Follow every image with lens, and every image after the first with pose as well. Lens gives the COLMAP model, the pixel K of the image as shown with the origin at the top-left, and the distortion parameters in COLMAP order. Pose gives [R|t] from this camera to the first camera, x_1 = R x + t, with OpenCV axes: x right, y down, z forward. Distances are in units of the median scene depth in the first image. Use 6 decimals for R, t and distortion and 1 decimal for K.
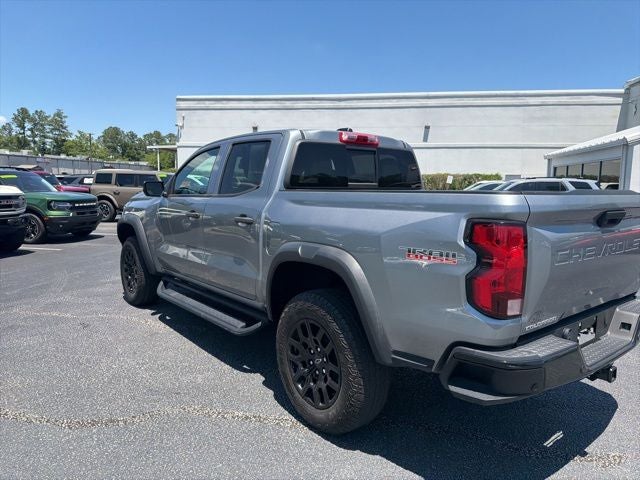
lens RADIAL K [[452.4, 0, 323.3], [0, 452.4, 237.1], [0, 0, 1]] dist [0.061947, -0.079406]
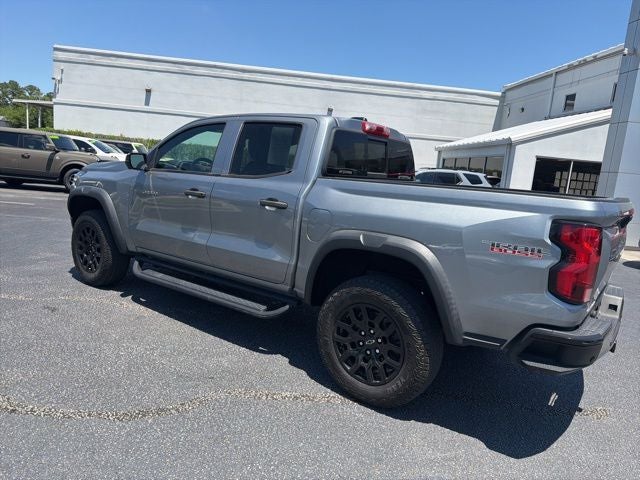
lens RADIAL K [[451.5, 0, 324.2], [0, 451.5, 243.5], [0, 0, 1]] dist [0.070947, -0.105220]
pose [[0.967237, 0.025162, 0.252623, -0.284149], [-0.041270, 0.997424, 0.058667, -0.012580], [-0.250497, -0.067171, 0.965784, 0.007805]]
